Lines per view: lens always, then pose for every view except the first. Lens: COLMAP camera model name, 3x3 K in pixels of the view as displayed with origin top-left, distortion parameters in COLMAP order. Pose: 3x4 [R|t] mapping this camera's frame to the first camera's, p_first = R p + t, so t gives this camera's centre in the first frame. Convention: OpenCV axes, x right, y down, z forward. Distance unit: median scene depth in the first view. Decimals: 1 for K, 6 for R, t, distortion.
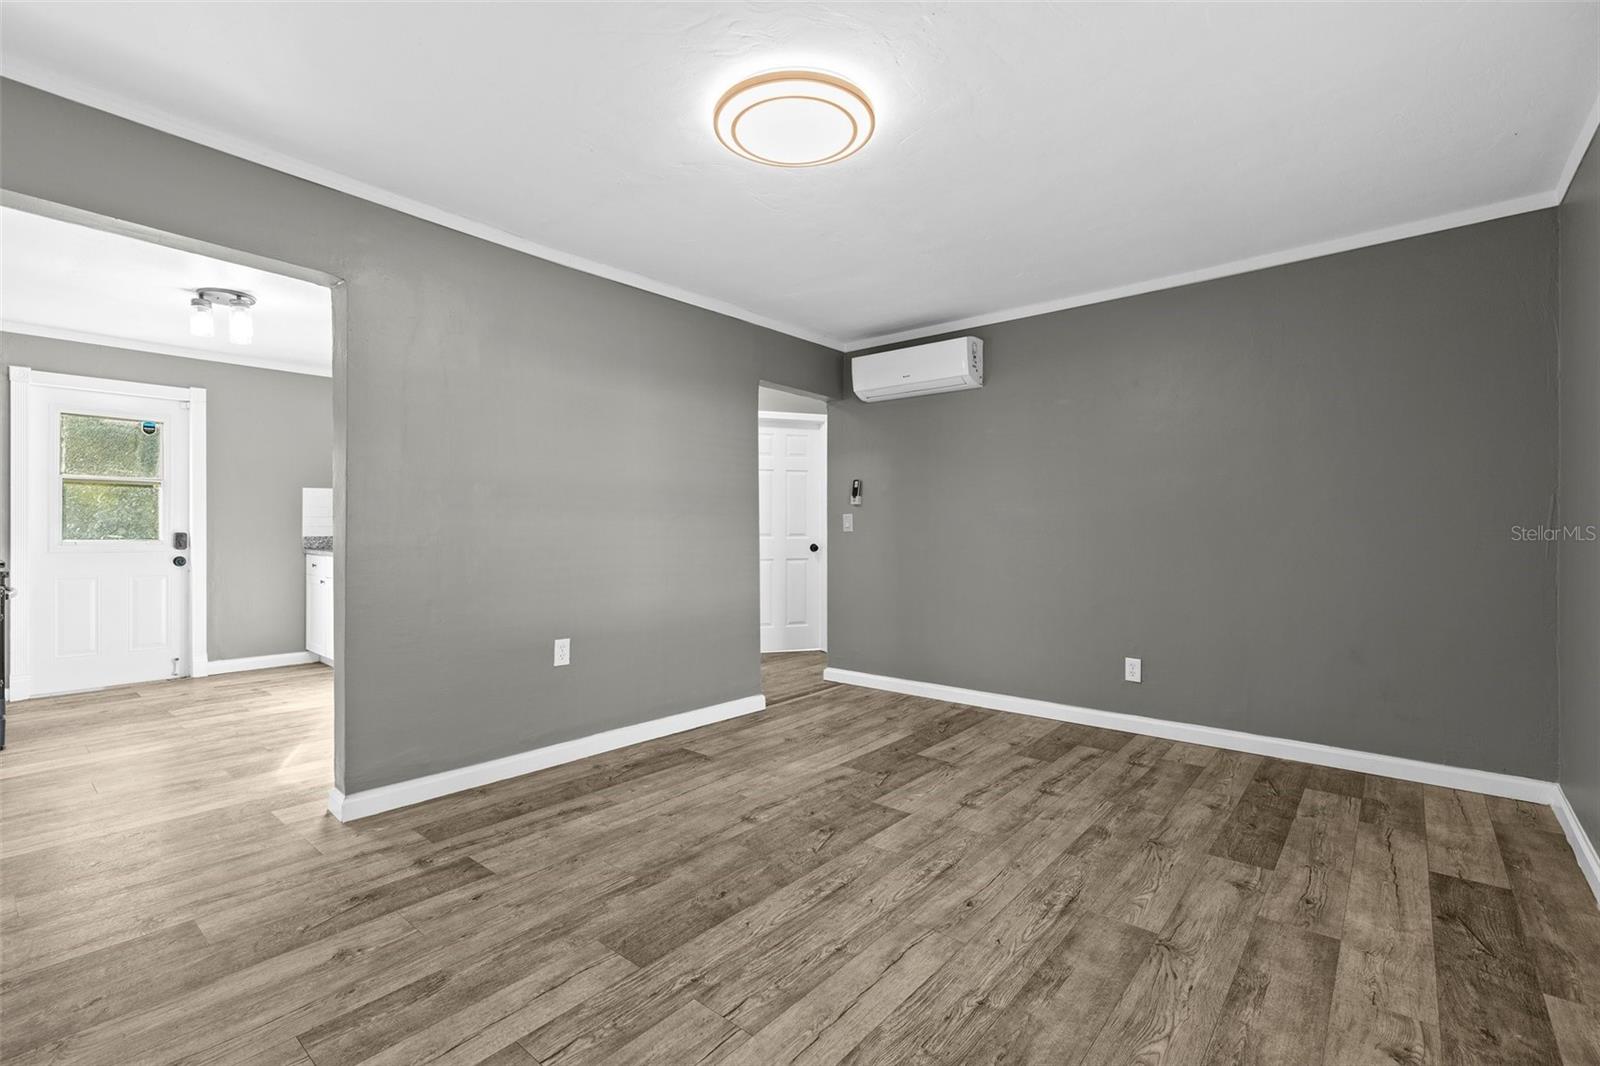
lens RADIAL K [[713.7, 0, 795.2], [0, 713.7, 530.2], [0, 0, 1]] dist [-0.000046, 0.000953]
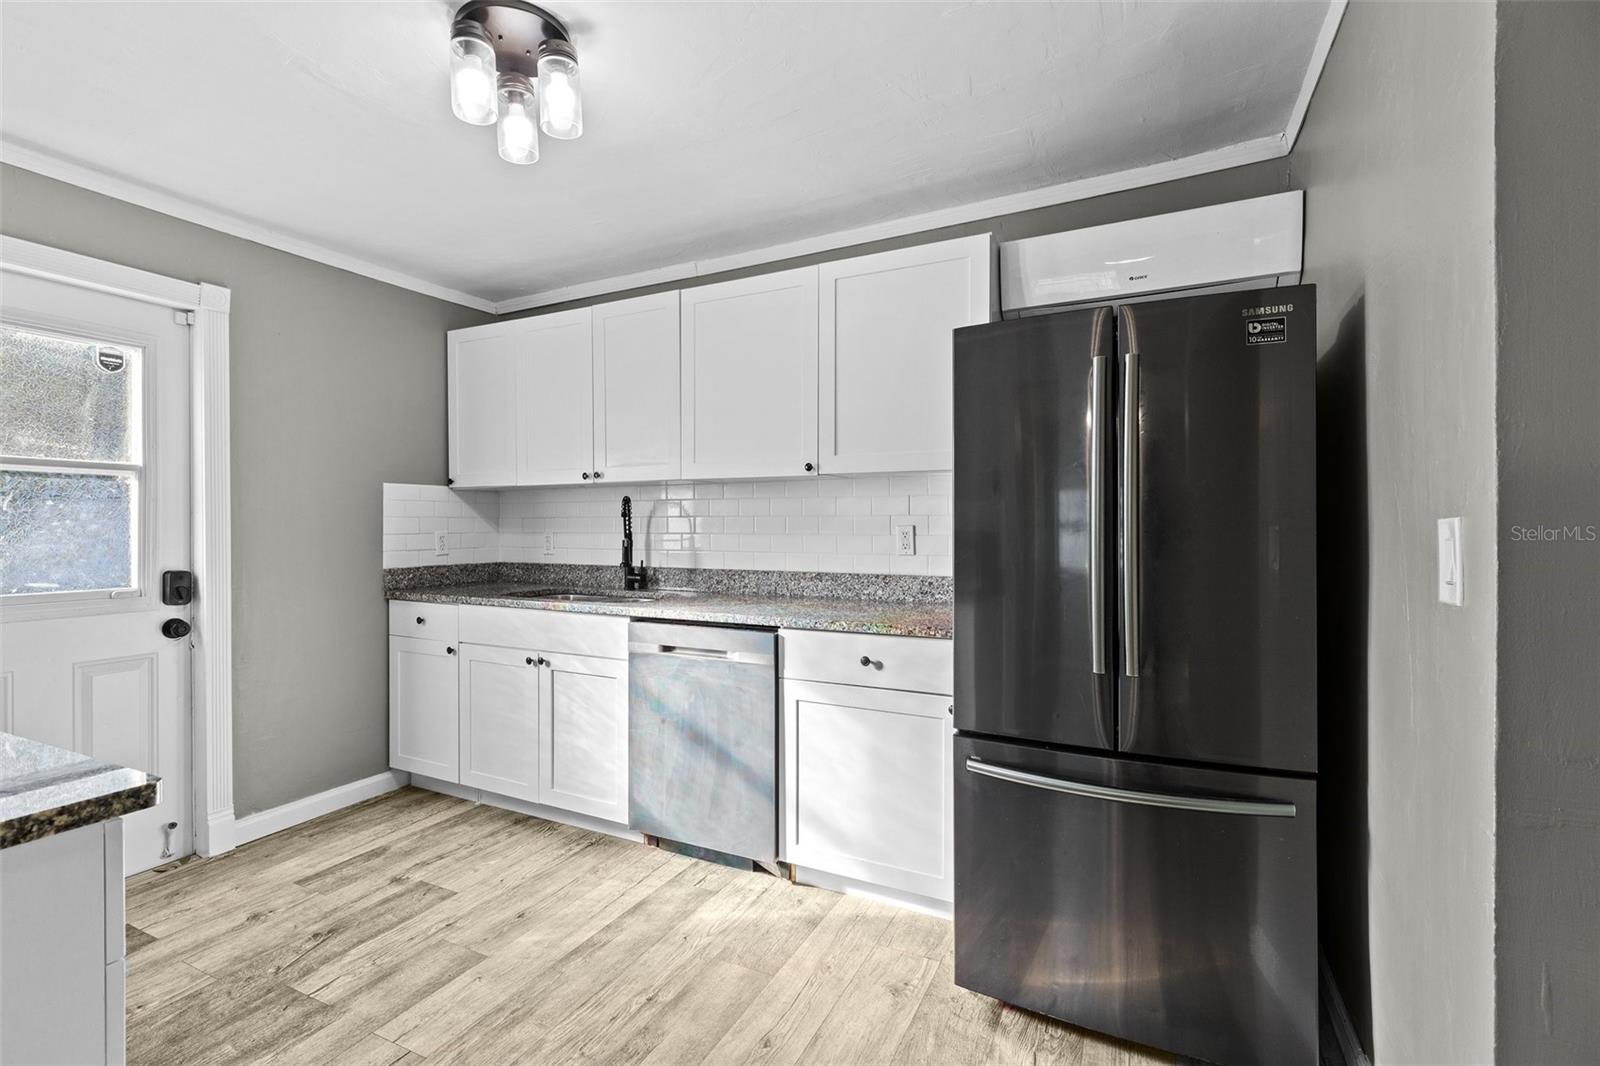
lens RADIAL K [[713.7, 0, 800.5], [0, 713.7, 527.2], [0, 0, 1]] dist [-0.000046, 0.000953]
pose [[0.979953, -0.003717, 0.199194, -0.532087], [0.002839, 0.999985, 0.004693, -0.028866], [-0.199209, -0.004033, 0.979949, 0.421609]]
